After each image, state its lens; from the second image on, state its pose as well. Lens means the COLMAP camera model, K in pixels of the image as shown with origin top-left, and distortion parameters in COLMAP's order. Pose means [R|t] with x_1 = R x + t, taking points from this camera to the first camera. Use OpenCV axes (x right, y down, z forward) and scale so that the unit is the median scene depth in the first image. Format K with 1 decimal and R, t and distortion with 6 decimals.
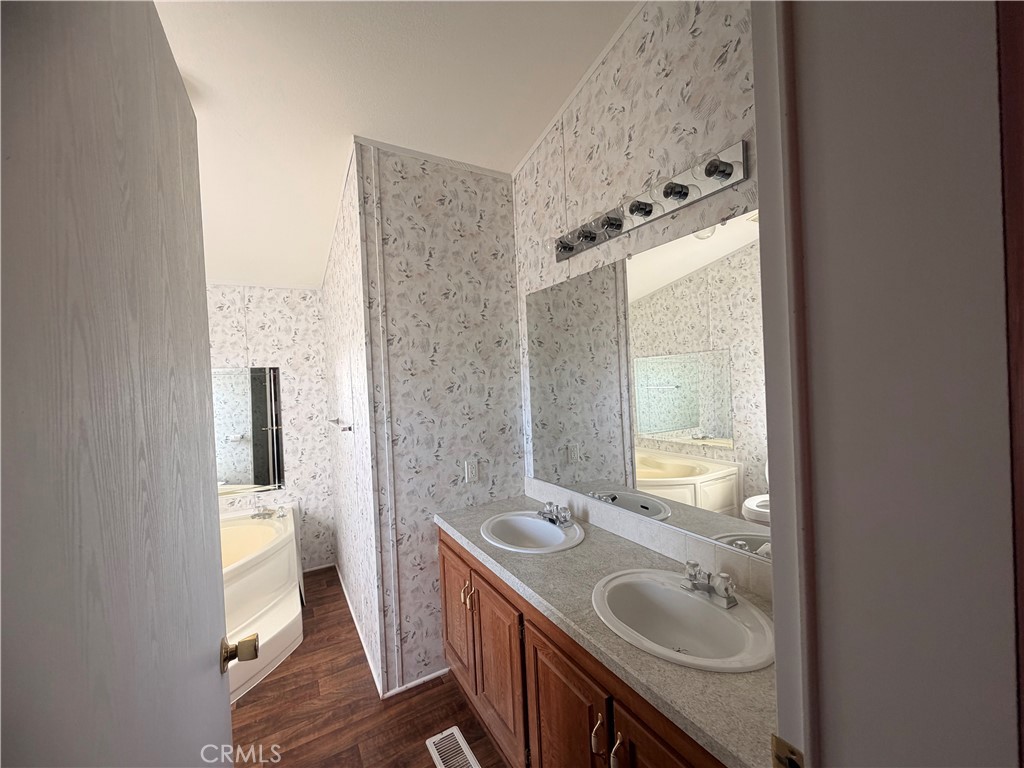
lens RADIAL K [[409.4, 0, 508.2], [0, 409.4, 385.5], [0, 0, 1]] dist [-0.000039, 0.000466]
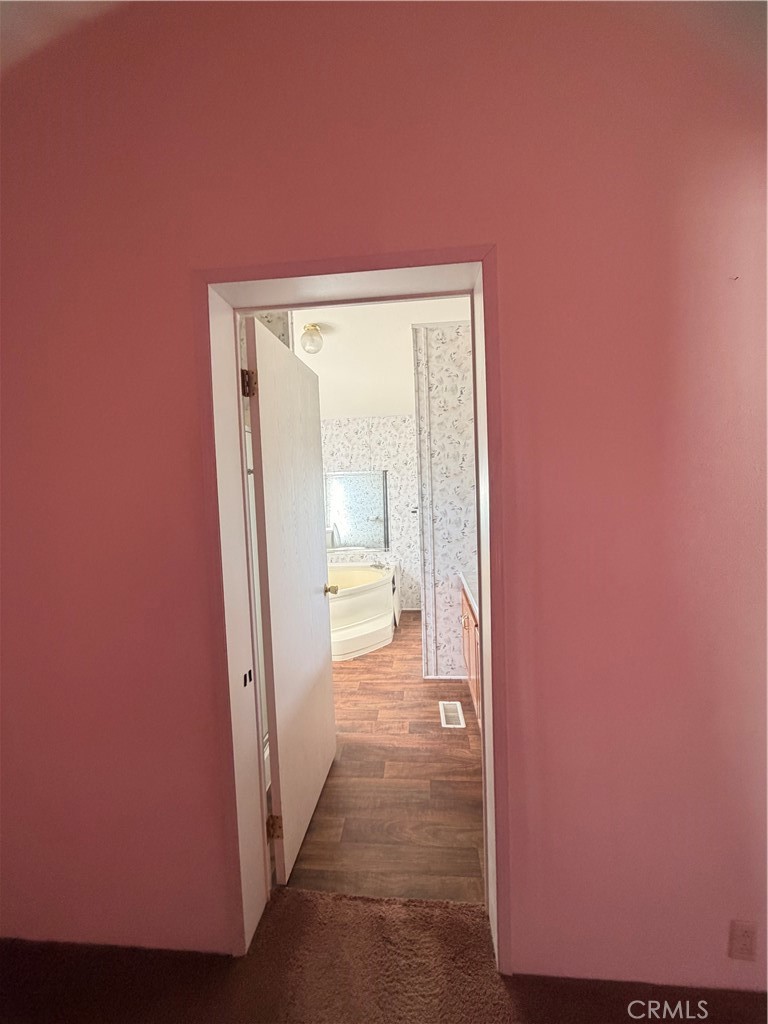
lens RADIAL K [[409.4, 0, 384.0], [0, 409.4, 512.0], [0, 0, 1]] dist [-0.000039, 0.000466]
pose [[0.820552, 0.050648, -0.569323, 0.444557], [-0.008654, 0.997053, 0.076227, -0.010563], [0.571506, -0.057621, 0.818572, -0.368103]]
